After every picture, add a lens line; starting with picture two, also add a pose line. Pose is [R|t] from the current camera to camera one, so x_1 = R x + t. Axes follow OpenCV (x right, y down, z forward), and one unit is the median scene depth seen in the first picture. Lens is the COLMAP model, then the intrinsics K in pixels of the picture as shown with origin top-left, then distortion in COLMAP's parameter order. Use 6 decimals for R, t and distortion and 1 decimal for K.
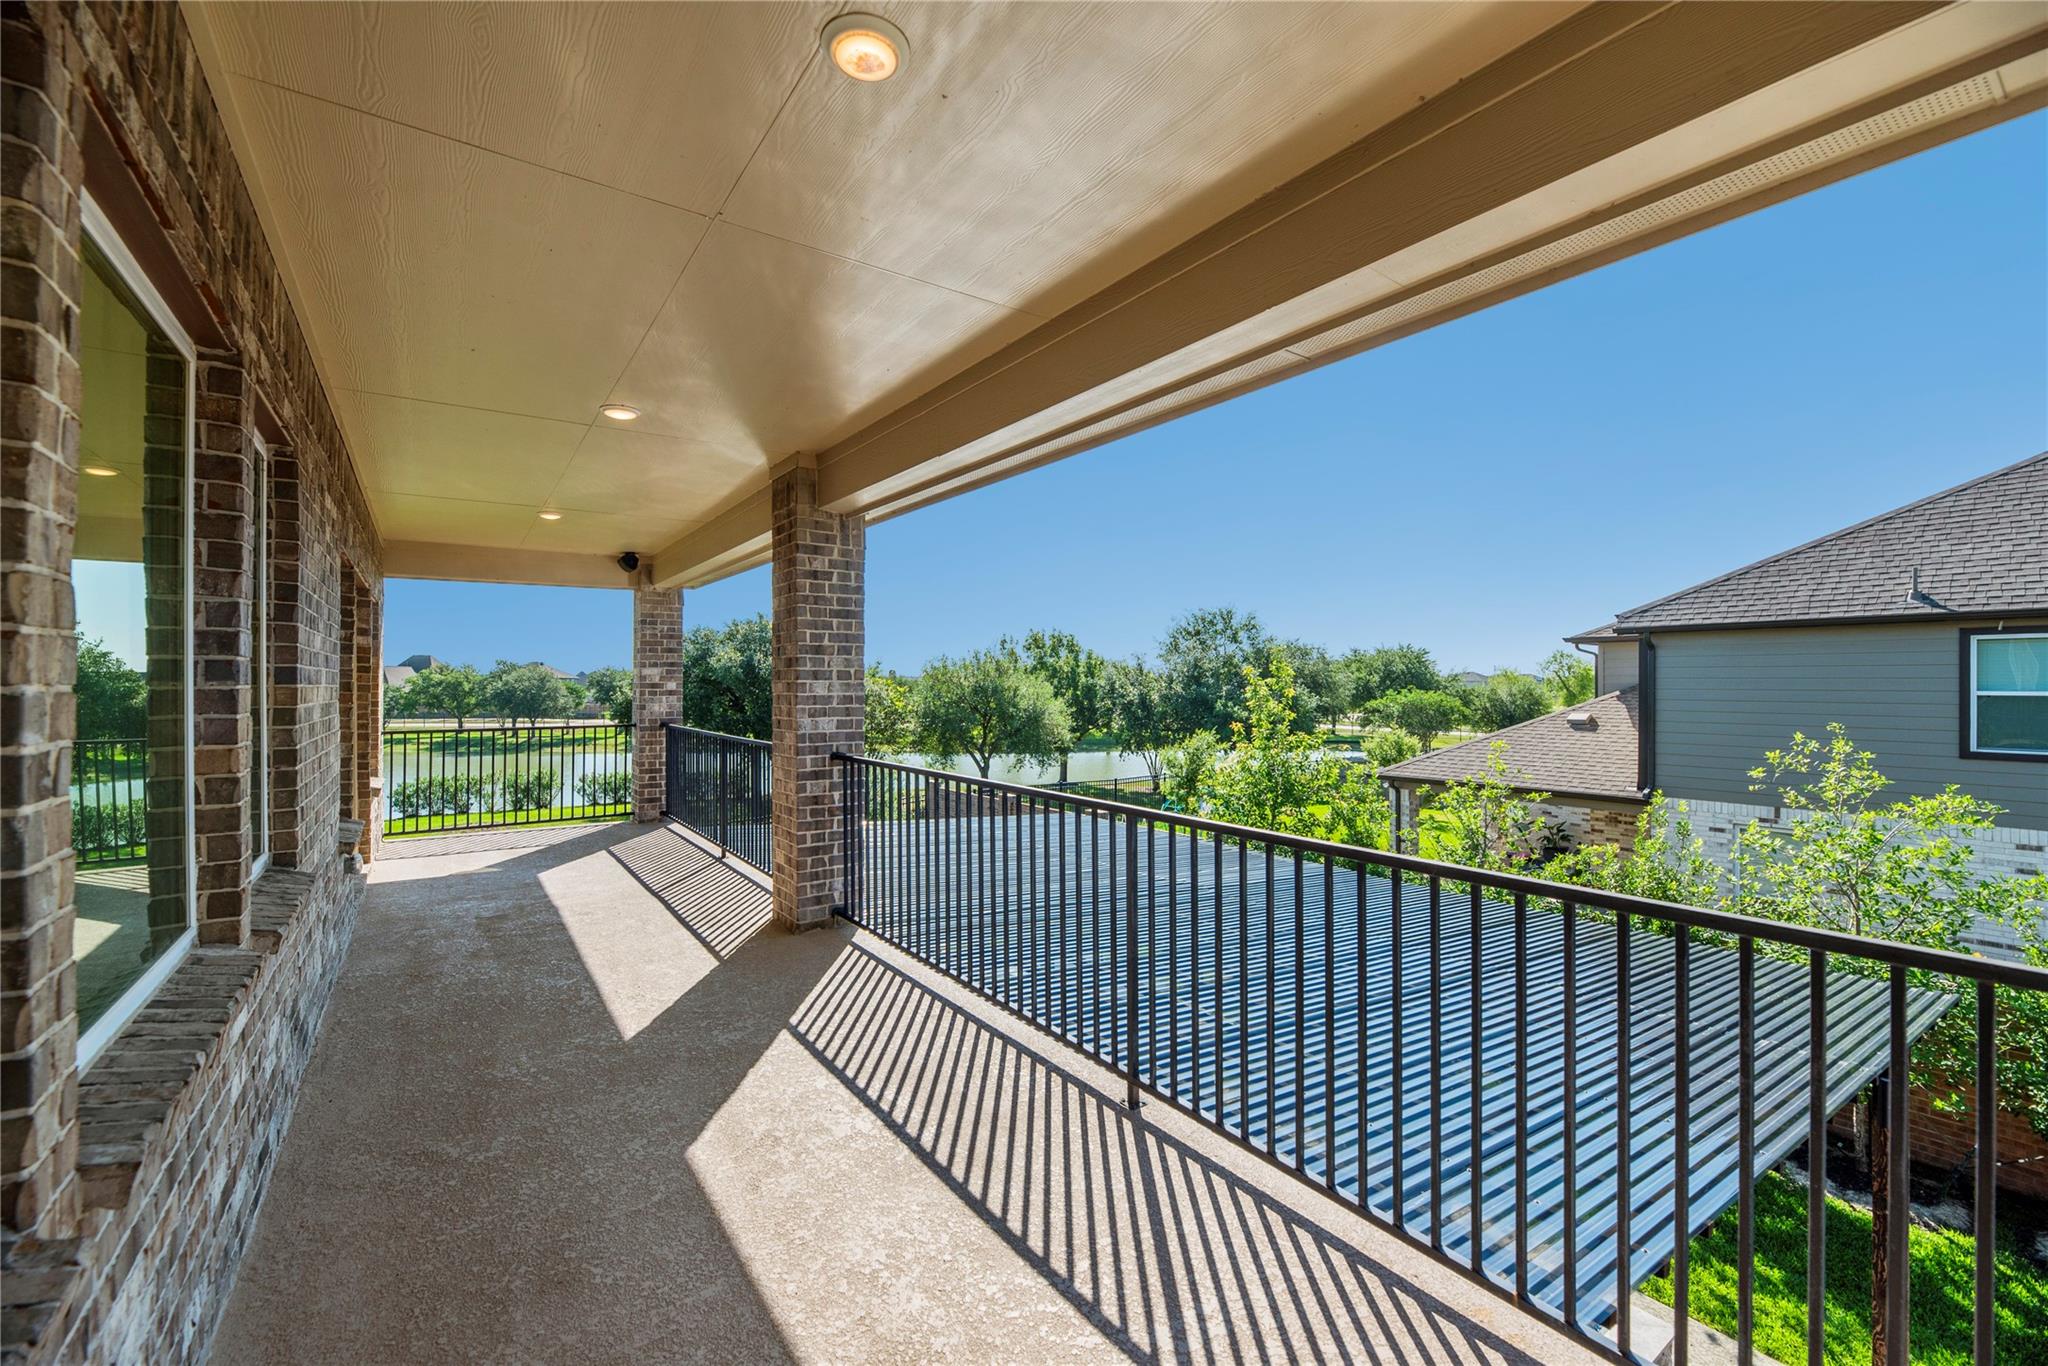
lens RADIAL K [[890.1, 0, 1032.8], [0, 890.1, 681.9], [0, 0, 1]] dist [0.001861, 0.000069]
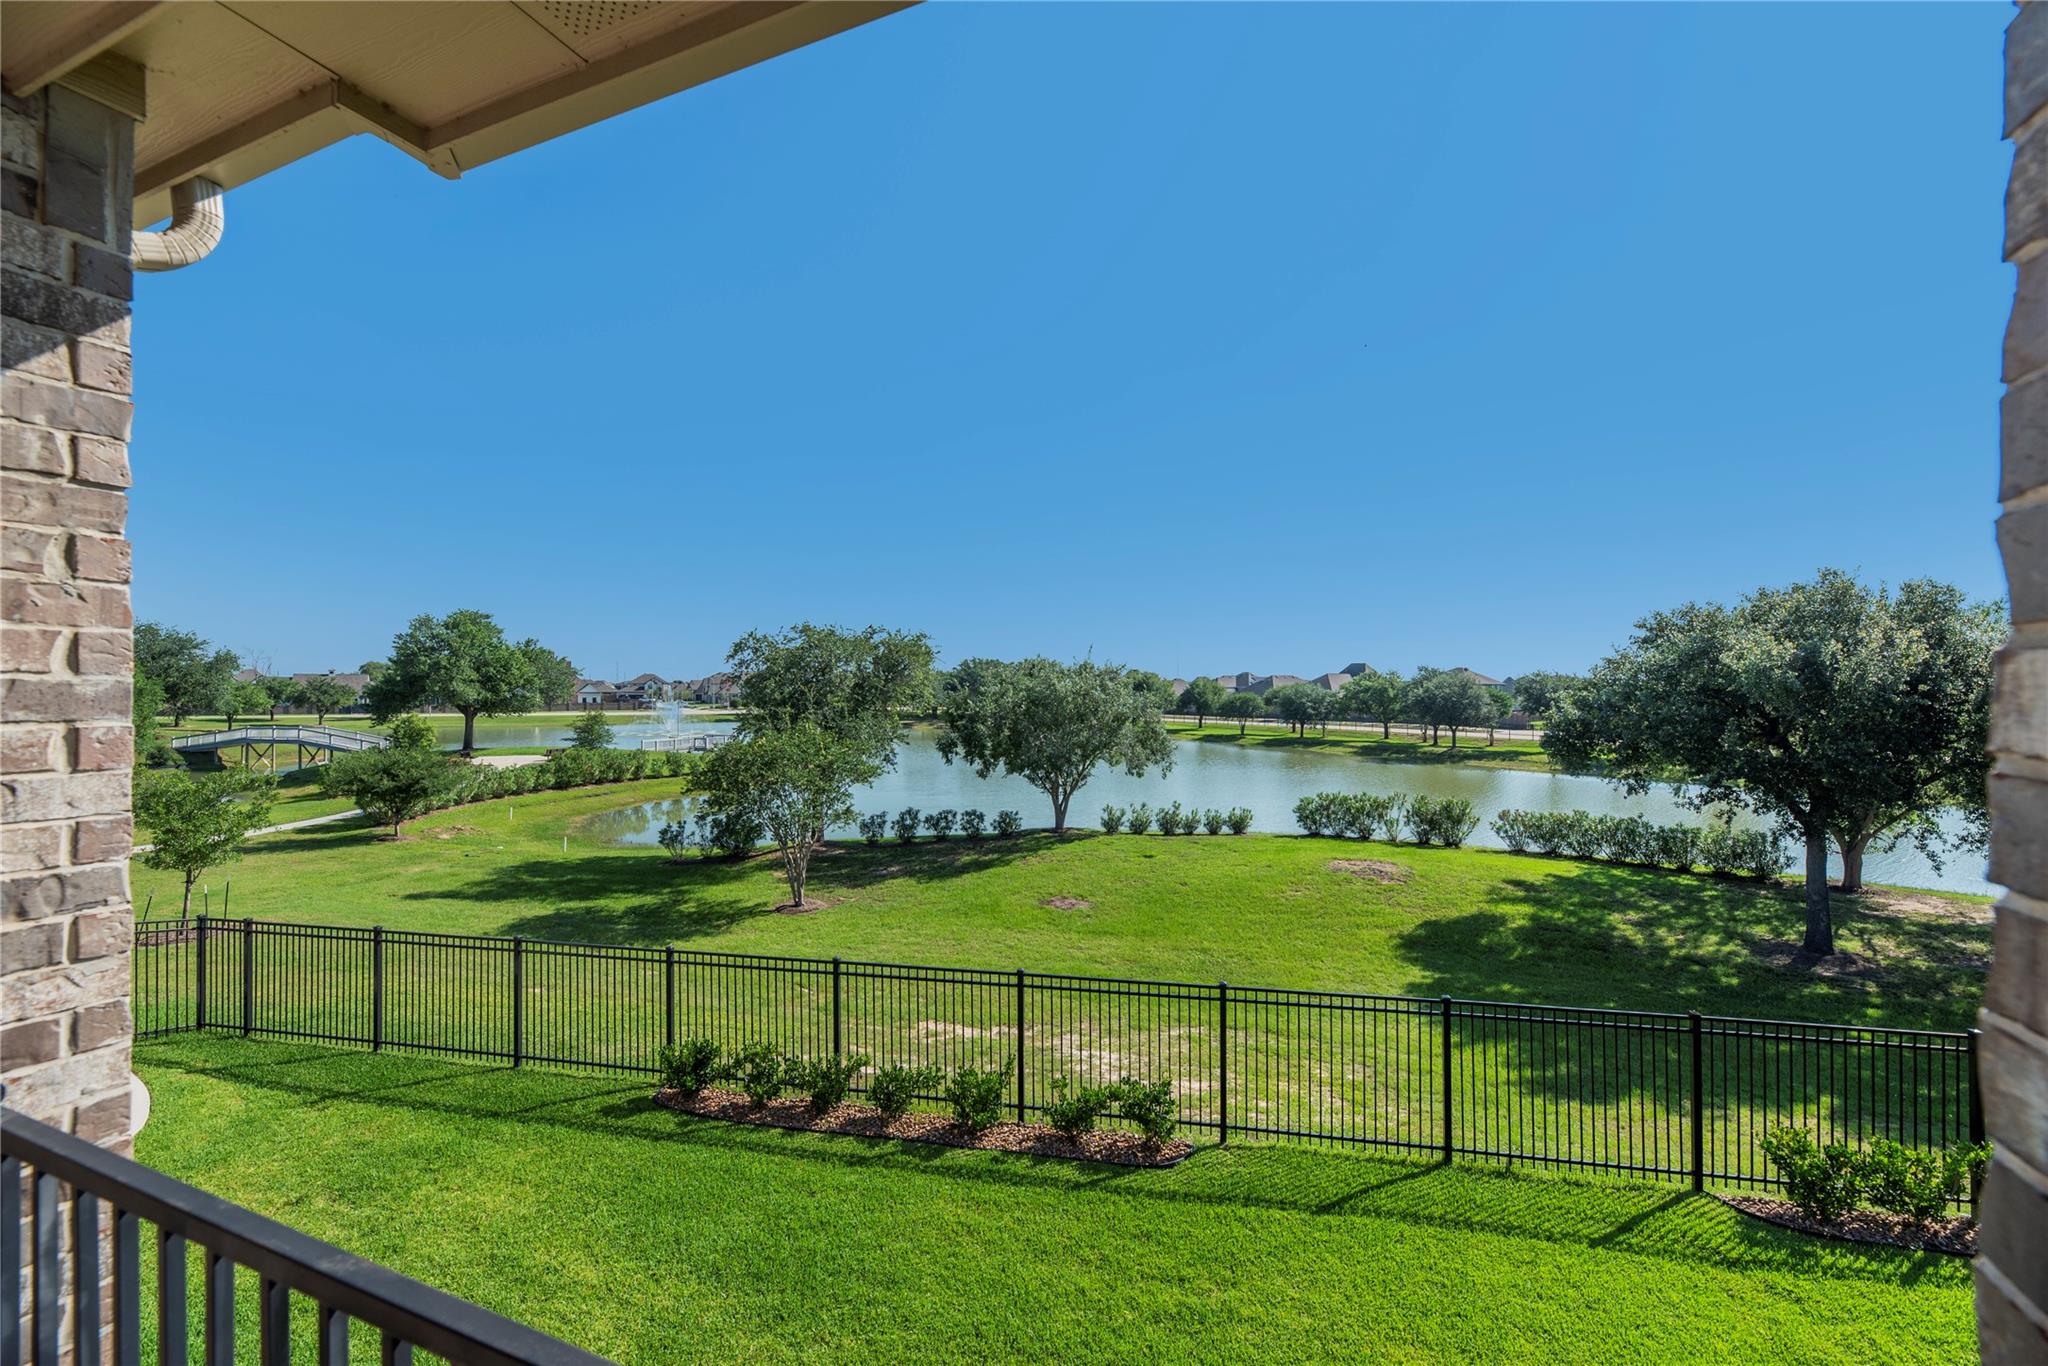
lens RADIAL K [[842.9, 0, 1032.4], [0, 842.9, 681.9], [0, 0, 1]] dist [-0.002482, -0.000067]
pose [[0.551051, -0.003179, -0.834465, -0.067341], [-0.001221, 0.999989, -0.004615, -0.002253], [0.834471, 0.003562, 0.551041, 0.143752]]
